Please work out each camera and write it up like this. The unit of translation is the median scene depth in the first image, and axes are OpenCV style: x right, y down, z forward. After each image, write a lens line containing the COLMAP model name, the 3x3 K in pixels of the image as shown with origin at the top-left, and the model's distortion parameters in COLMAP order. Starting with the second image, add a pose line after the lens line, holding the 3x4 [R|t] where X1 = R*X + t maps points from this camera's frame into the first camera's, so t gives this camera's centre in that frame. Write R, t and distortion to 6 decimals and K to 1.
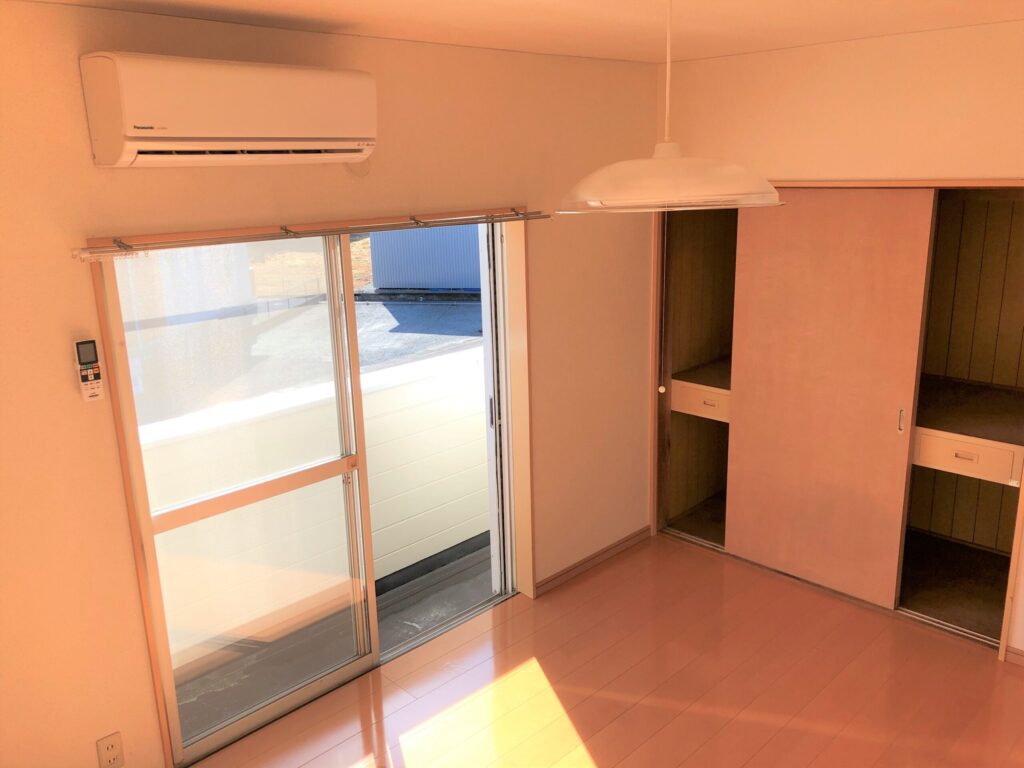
lens RADIAL K [[830.7, 0, 511.5], [0, 830.7, 381.6], [0, 0, 1]] dist [0.041119, -0.041113]
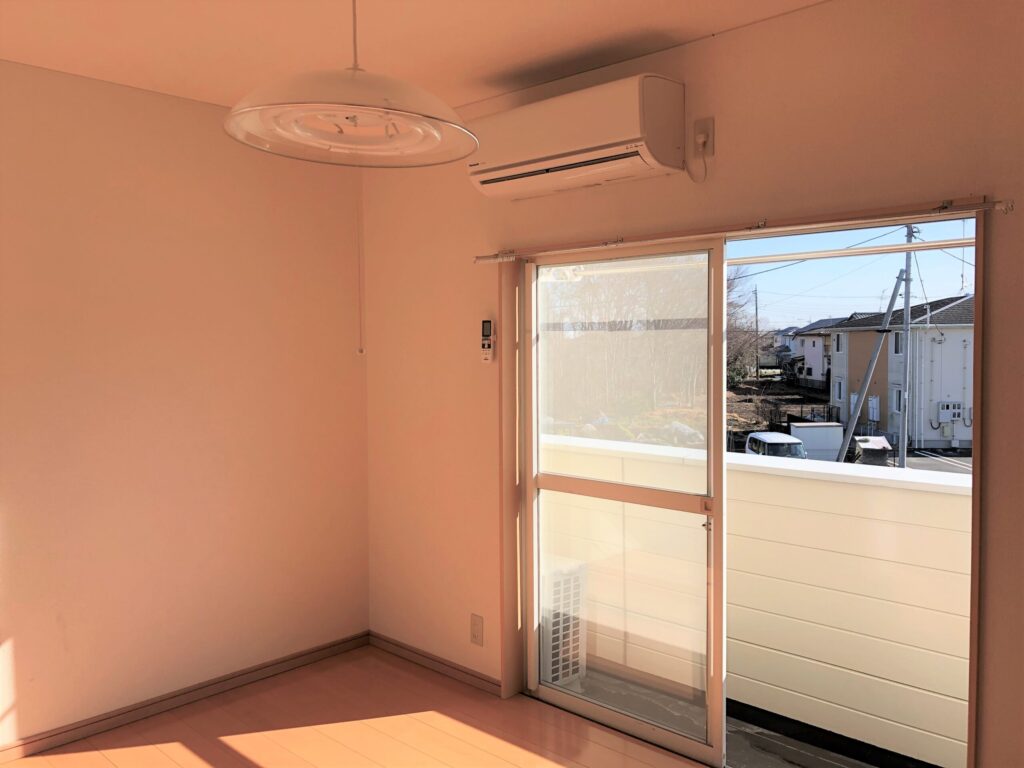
lens RADIAL K [[830.7, 0, 512.1], [0, 830.7, 384.6], [0, 0, 1]] dist [0.041119, -0.041113]
pose [[0.040727, 0.077300, -0.996176, 0.913786], [-0.250361, 0.965987, 0.064722, -0.043862], [0.967296, 0.246768, 0.058695, 0.967485]]
